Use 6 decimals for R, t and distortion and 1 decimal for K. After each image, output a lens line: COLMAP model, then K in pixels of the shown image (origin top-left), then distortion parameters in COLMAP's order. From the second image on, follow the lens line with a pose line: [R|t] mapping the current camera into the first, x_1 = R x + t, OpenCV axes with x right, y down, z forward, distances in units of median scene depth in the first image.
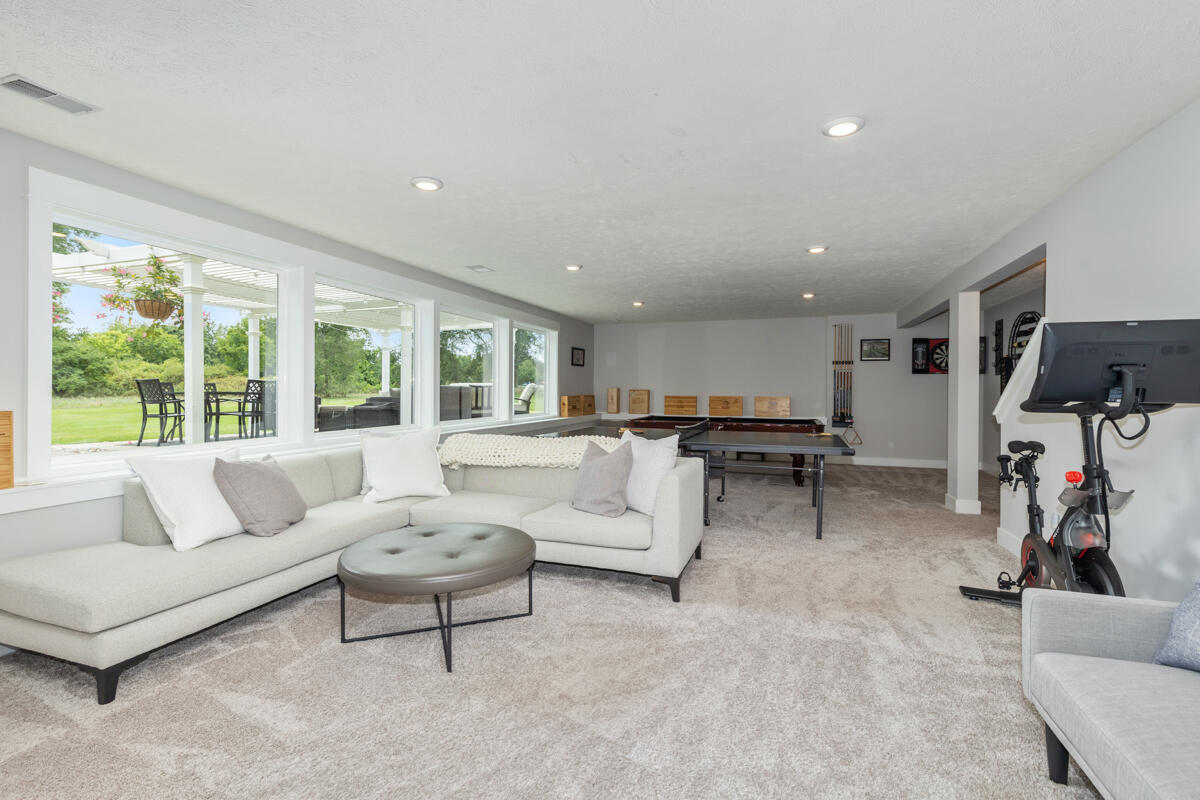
lens RADIAL K [[551.8, 0, 609.4], [0, 551.8, 394.5], [0, 0, 1]] dist [0.003281, -0.000020]
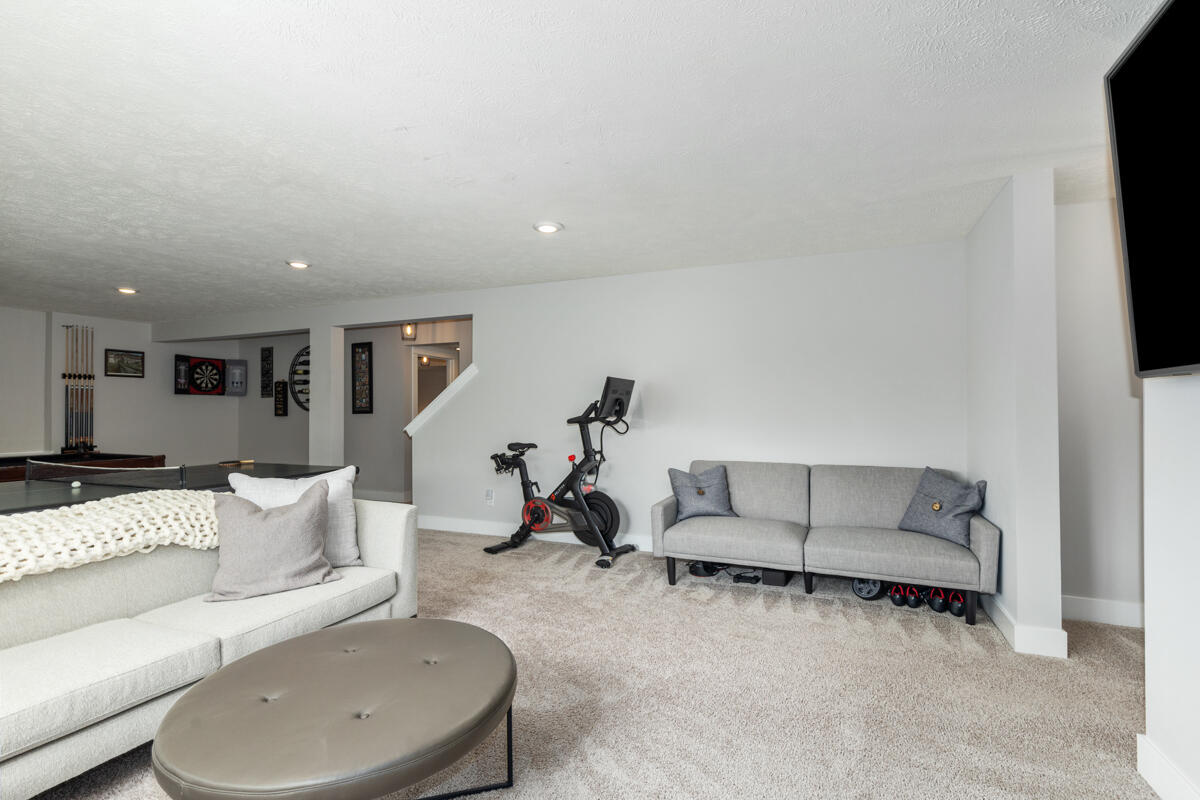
lens RADIAL K [[551.8, 0, 608.4], [0, 551.8, 404.3], [0, 0, 1]] dist [0.003281, -0.000020]
pose [[0.046084, 0.006864, 0.998914, -0.322790], [0.011144, 0.999911, -0.007385, -0.006179], [-0.998875, 0.011473, 0.046003, 0.250736]]
